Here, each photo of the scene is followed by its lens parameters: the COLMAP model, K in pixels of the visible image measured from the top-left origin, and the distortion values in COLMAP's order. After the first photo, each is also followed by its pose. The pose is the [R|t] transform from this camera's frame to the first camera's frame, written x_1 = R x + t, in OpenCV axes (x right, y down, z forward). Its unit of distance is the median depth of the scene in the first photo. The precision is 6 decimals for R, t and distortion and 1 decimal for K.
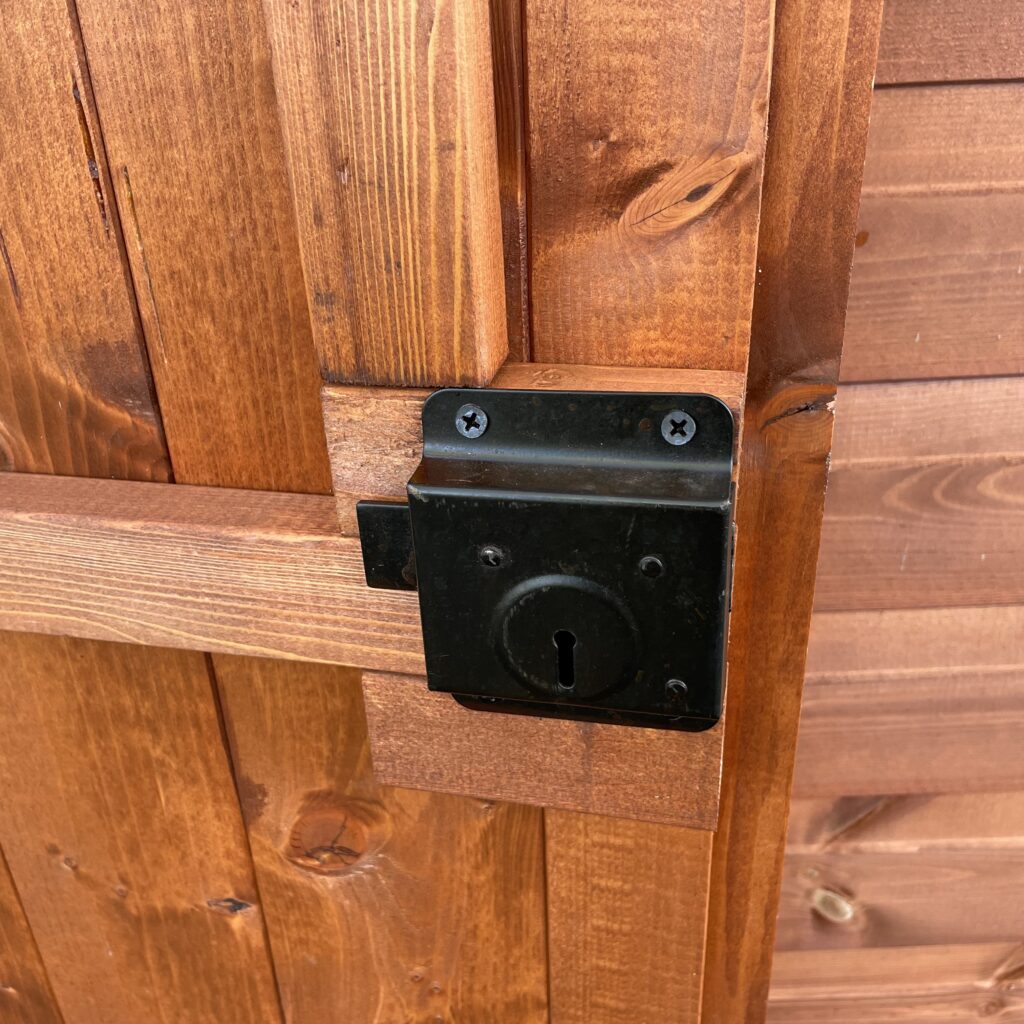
lens RADIAL K [[1029.5, 0, 502.1], [0, 1029.5, 510.8], [0, 0, 1]] dist [0.096733, -0.136383]
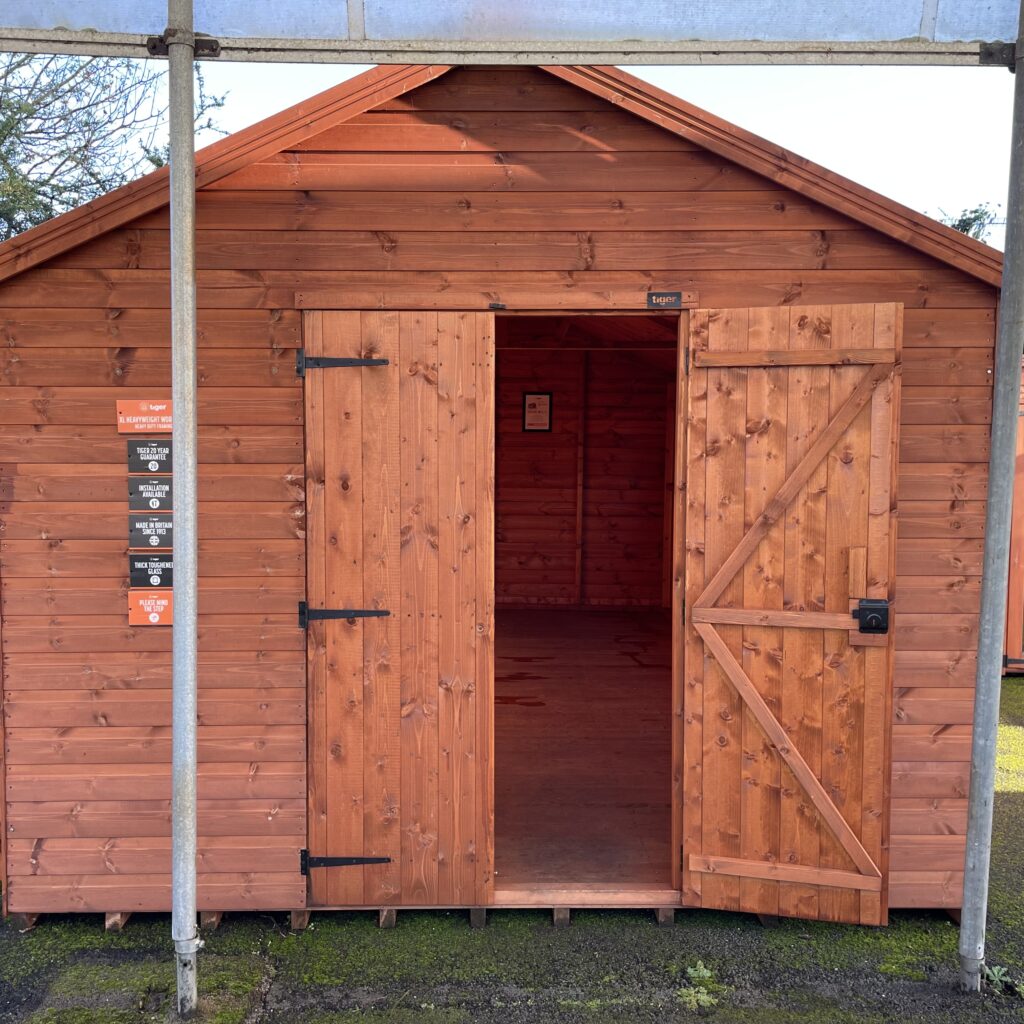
lens RADIAL K [[1029.5, 0, 502.1], [0, 1029.5, 510.8], [0, 0, 1]] dist [0.096733, -0.136383]
pose [[0.999729, 0.018792, 0.013719, -3.466092], [-0.012552, 0.932076, -0.362046, 2.625021], [-0.019591, 0.361775, 0.932059, -8.246300]]
